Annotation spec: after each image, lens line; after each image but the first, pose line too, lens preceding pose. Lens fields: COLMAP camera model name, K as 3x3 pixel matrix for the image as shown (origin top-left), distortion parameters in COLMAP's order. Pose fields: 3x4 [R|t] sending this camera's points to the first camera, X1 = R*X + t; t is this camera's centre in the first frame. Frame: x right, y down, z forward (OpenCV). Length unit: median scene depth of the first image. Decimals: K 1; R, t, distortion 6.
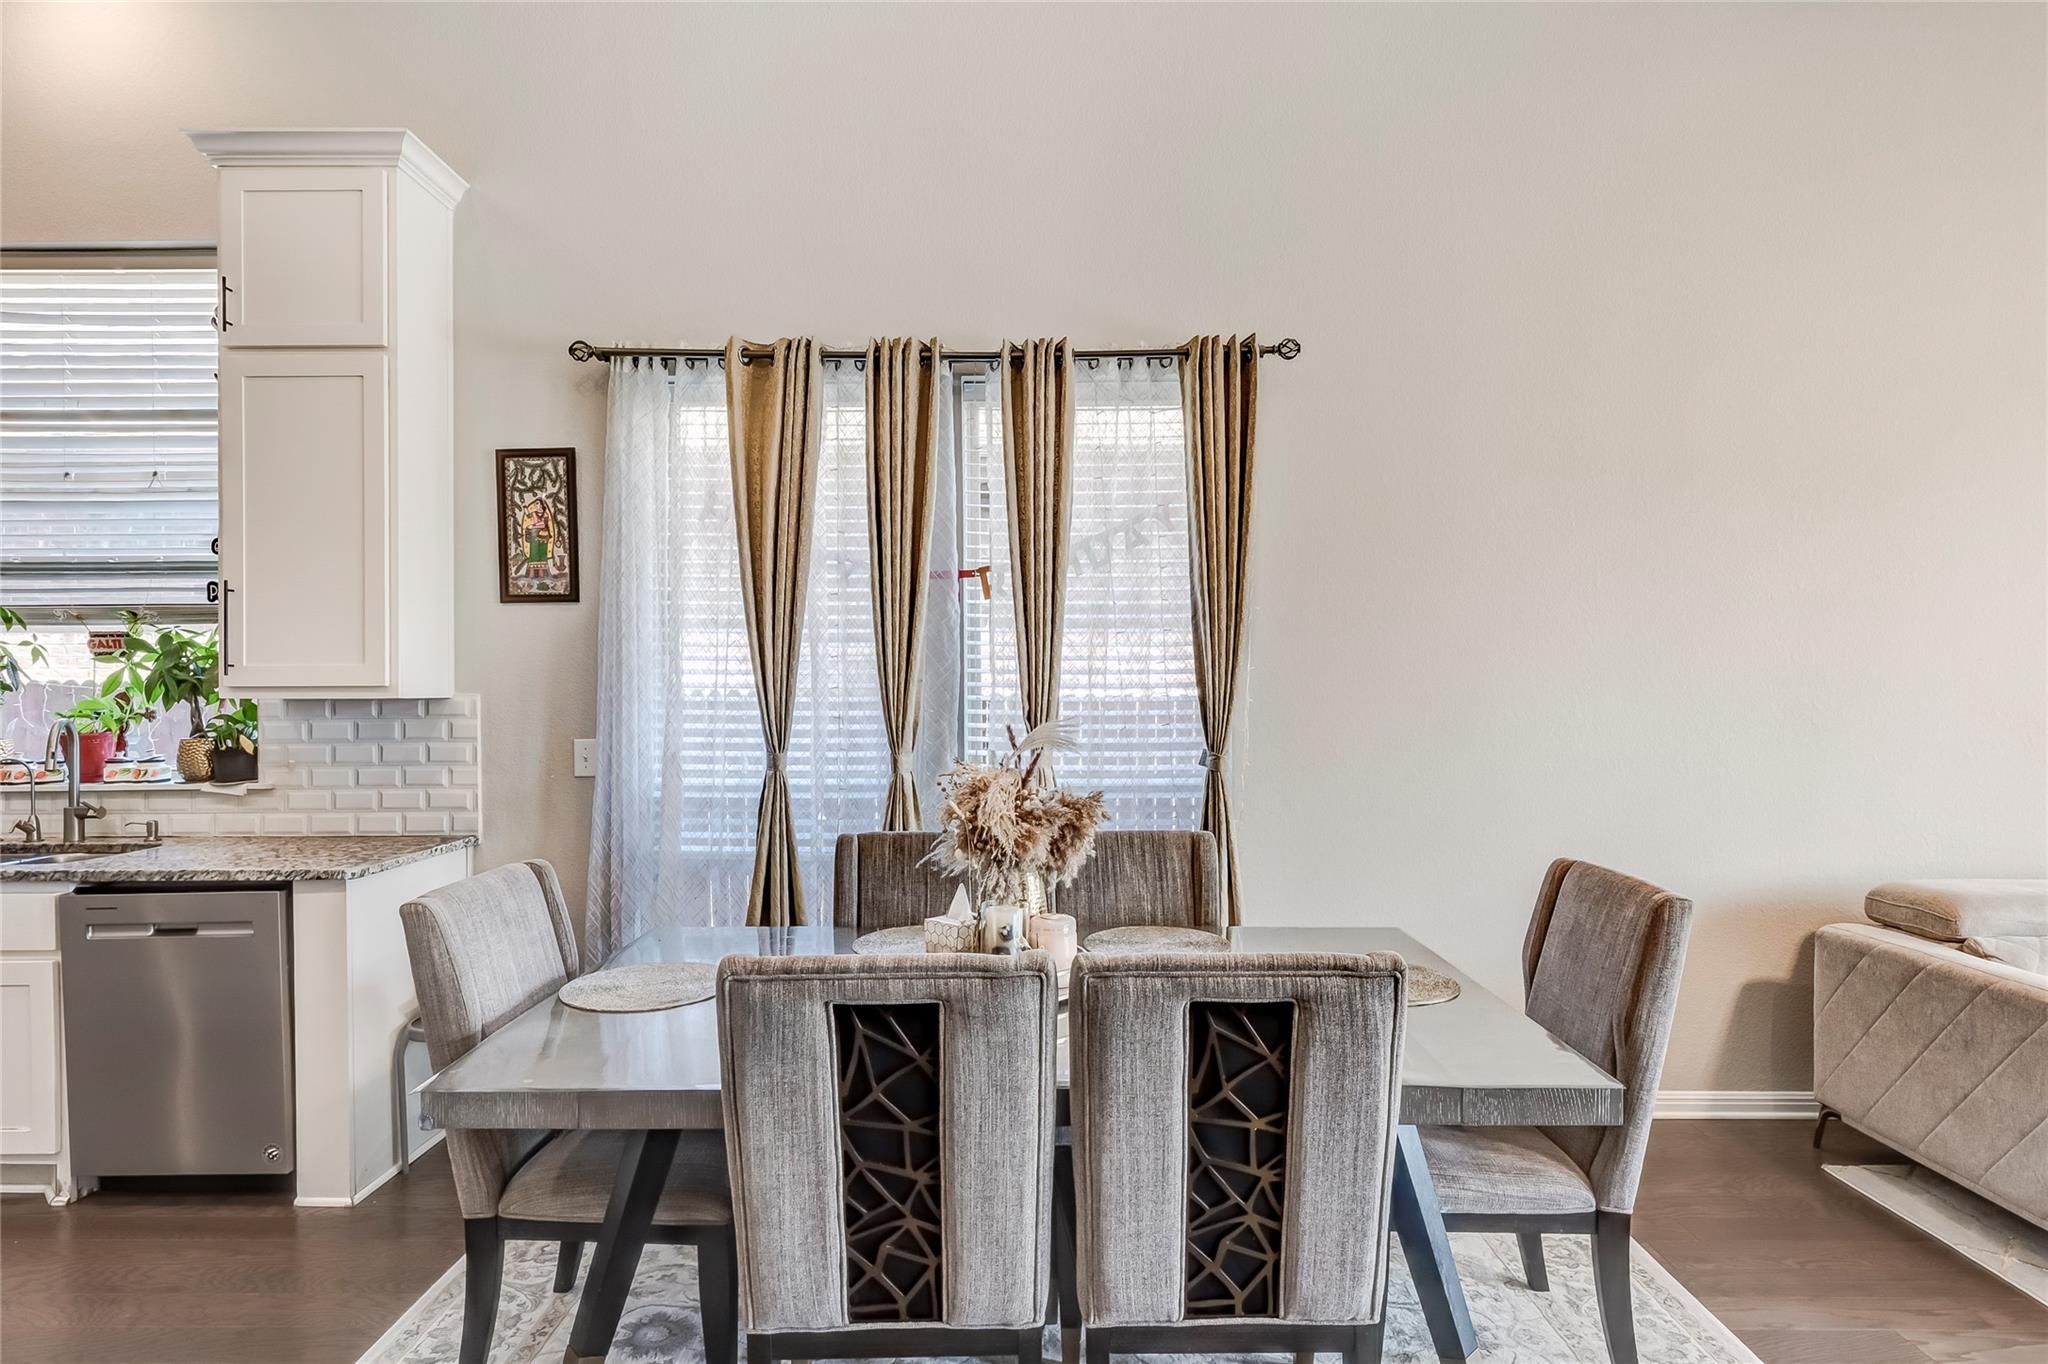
lens RADIAL K [[1124.2, 0, 1024.9], [0, 1124.2, 683.1], [0, 0, 1]] dist [0.002627, 0.001135]
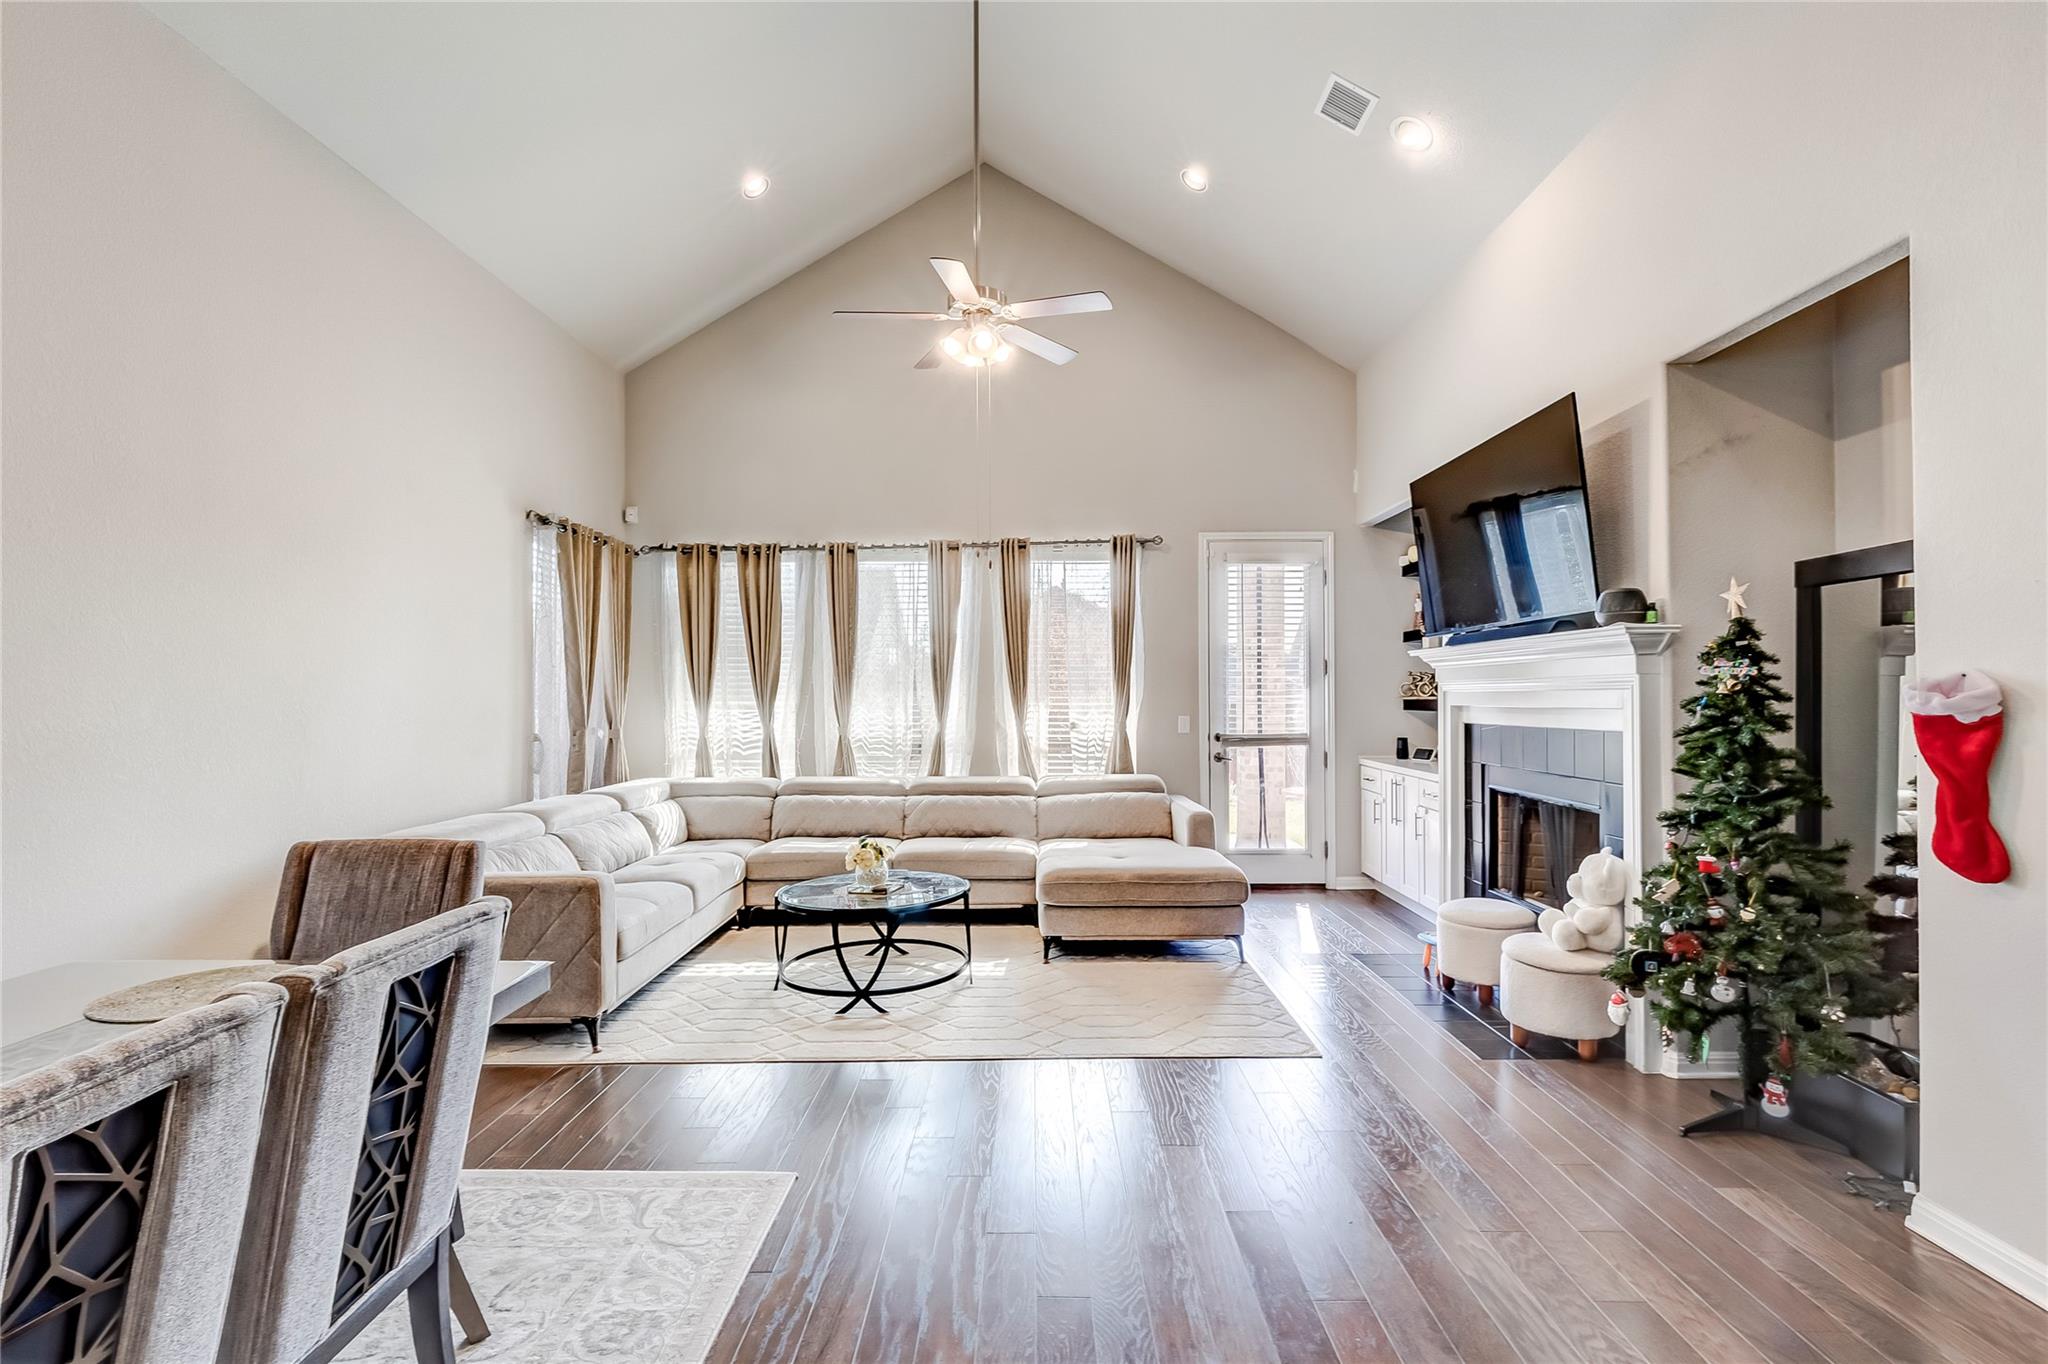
lens RADIAL K [[930.2, 0, 1023.1], [0, 930.2, 690.4], [0, 0, 1]] dist [0.004064, -0.000036]
pose [[0.003532, 0.006452, 0.999973, -0.336752], [0.009847, 0.999930, -0.006486, 0.012571], [-0.999945, 0.009870, 0.003468, 0.198110]]
